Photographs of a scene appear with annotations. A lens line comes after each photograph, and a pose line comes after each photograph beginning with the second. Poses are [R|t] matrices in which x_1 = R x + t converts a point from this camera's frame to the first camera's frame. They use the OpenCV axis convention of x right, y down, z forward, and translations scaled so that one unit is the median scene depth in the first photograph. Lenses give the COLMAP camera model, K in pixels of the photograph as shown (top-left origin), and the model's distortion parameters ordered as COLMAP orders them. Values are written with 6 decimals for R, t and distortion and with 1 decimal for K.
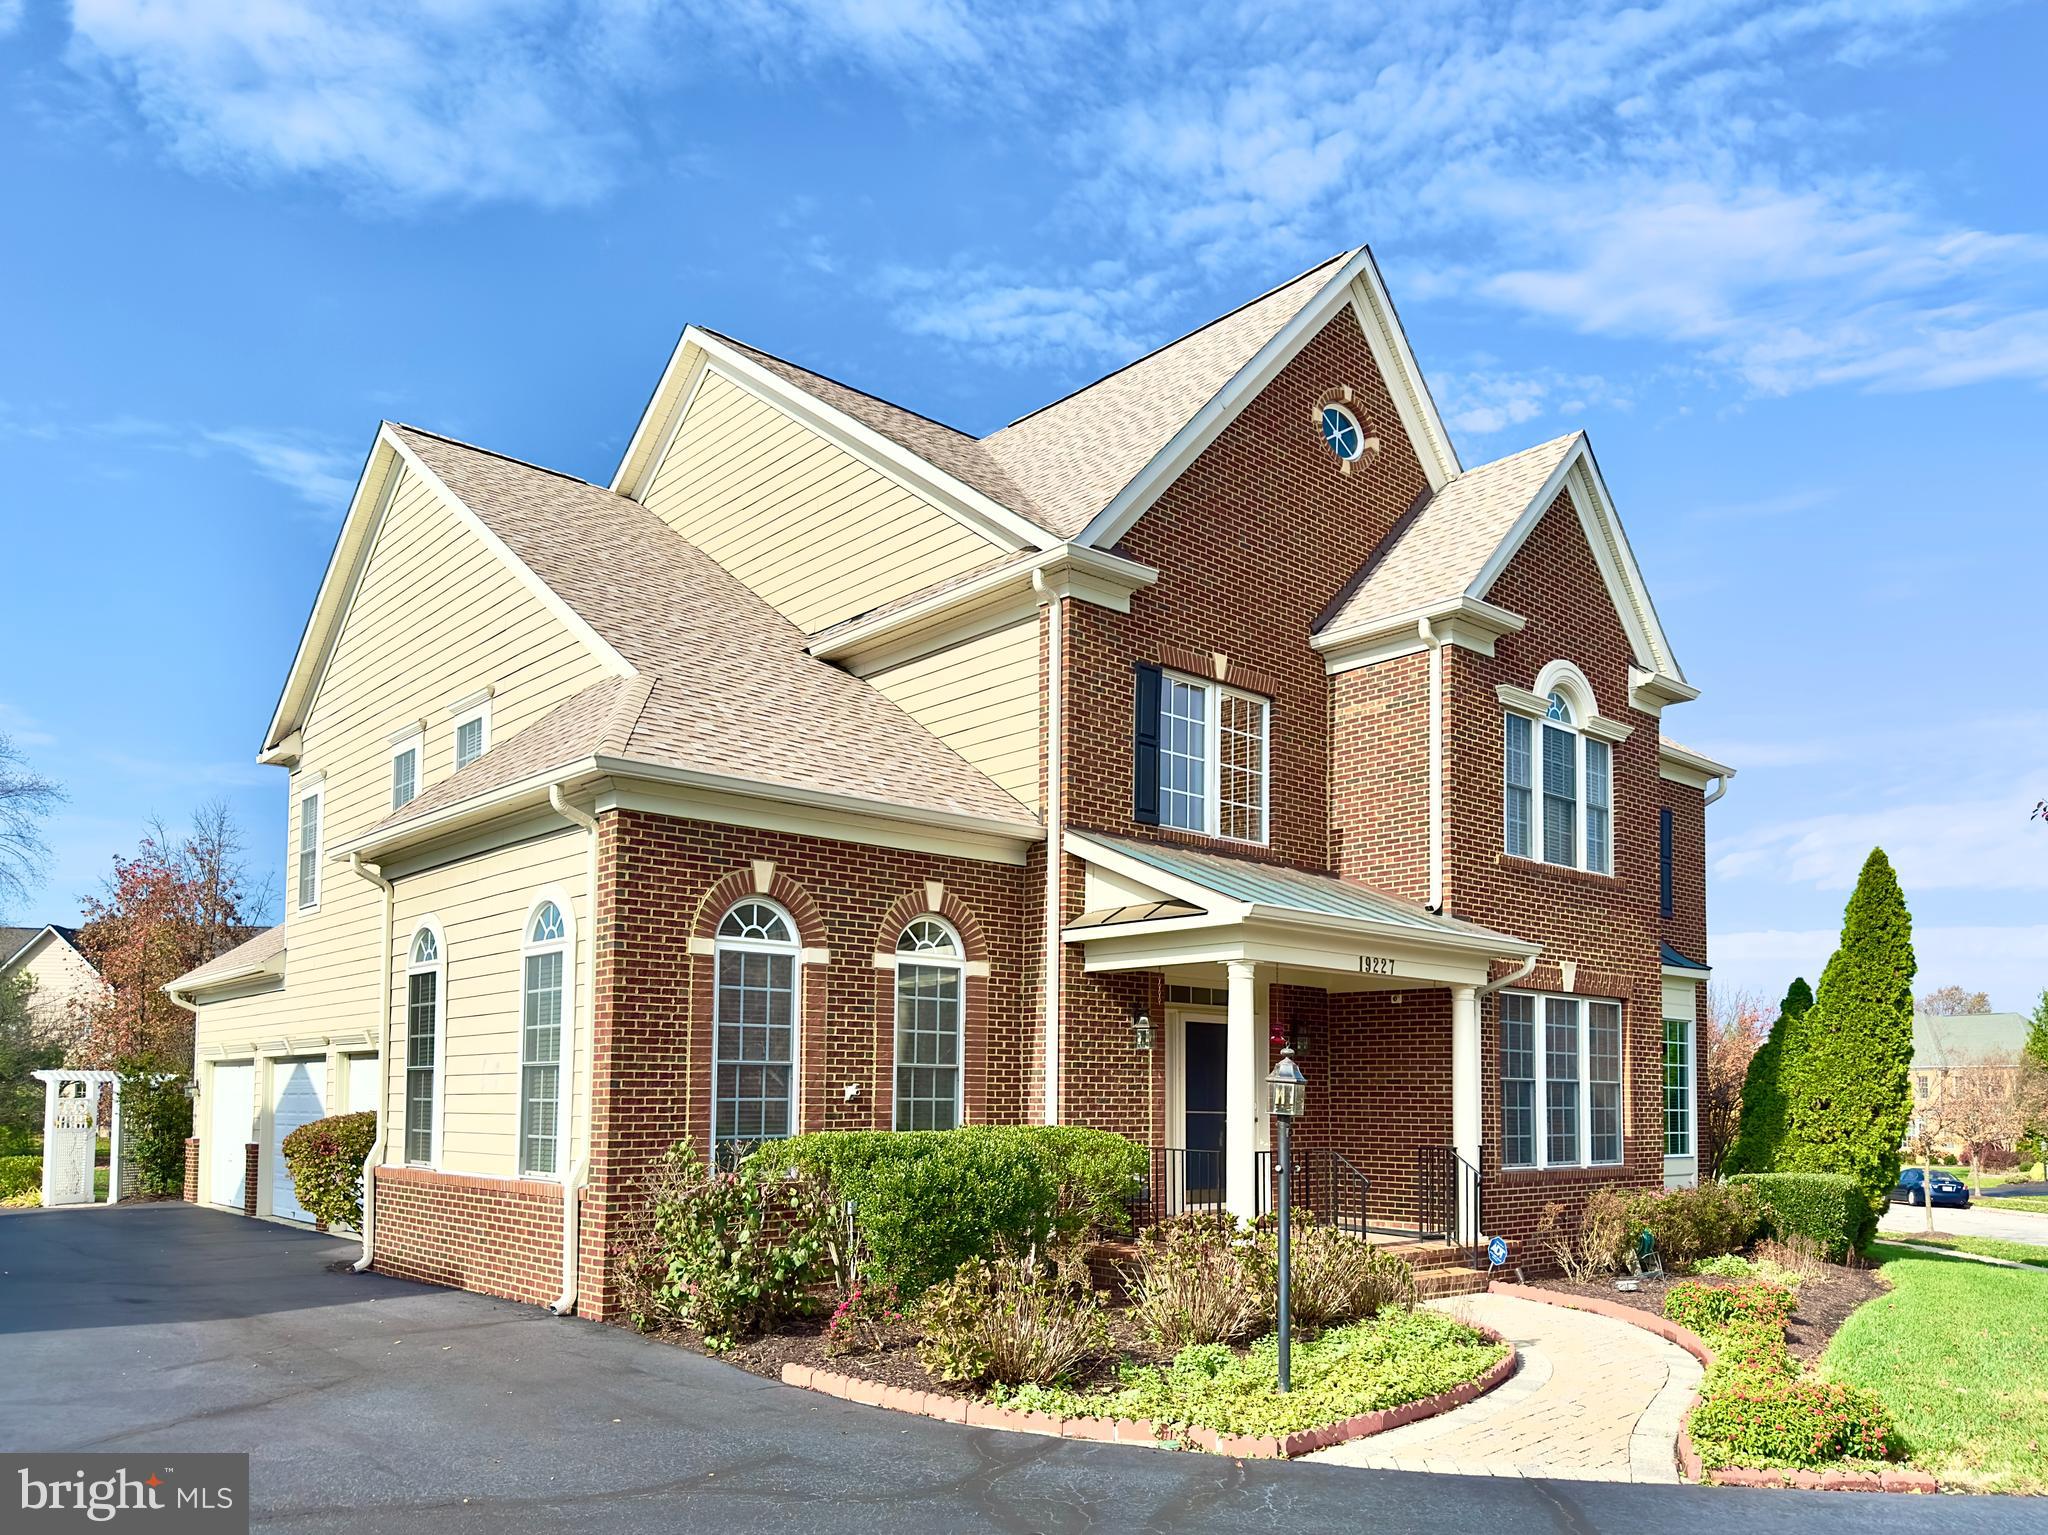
lens RADIAL K [[1419.7, 0, 1057.7], [0, 1419.7, 802.2], [0, 0, 1]] dist [0.067983, -0.072702]
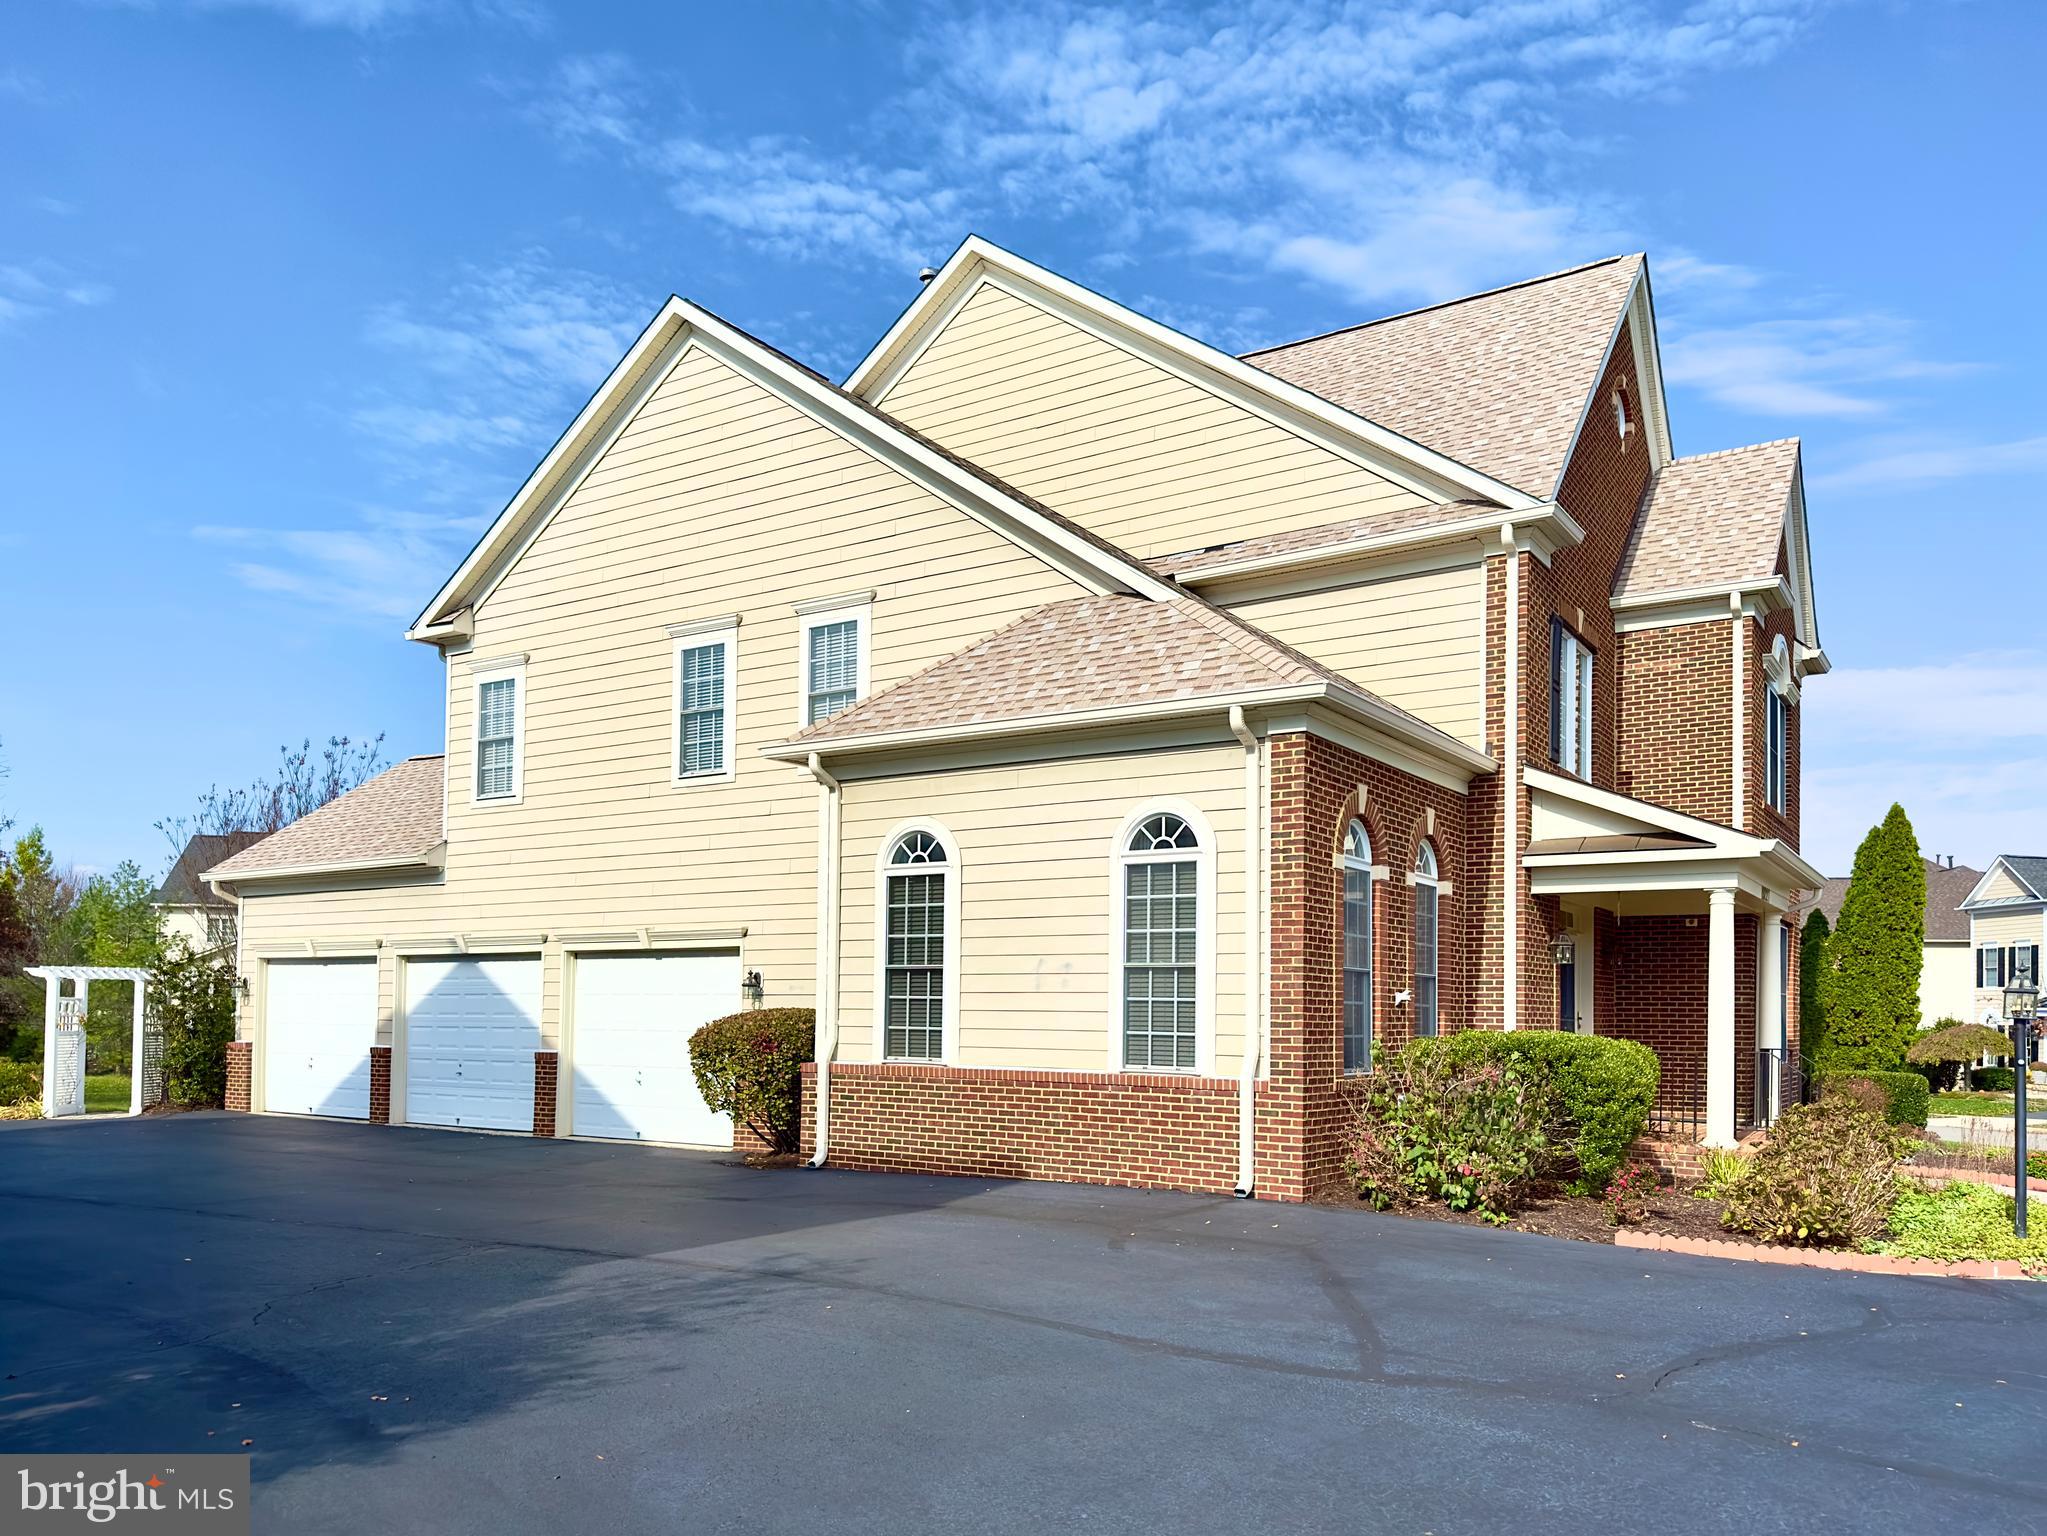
lens RADIAL K [[1419.0, 0, 1020.5], [0, 1419.0, 761.0], [0, 0, 1]] dist [0.067983, -0.072702]
pose [[0.970027, 0.046632, 0.238482, -0.130095], [-0.054381, 0.998181, 0.026012, 0.001823], [-0.236835, -0.038201, 0.970798, 0.001880]]
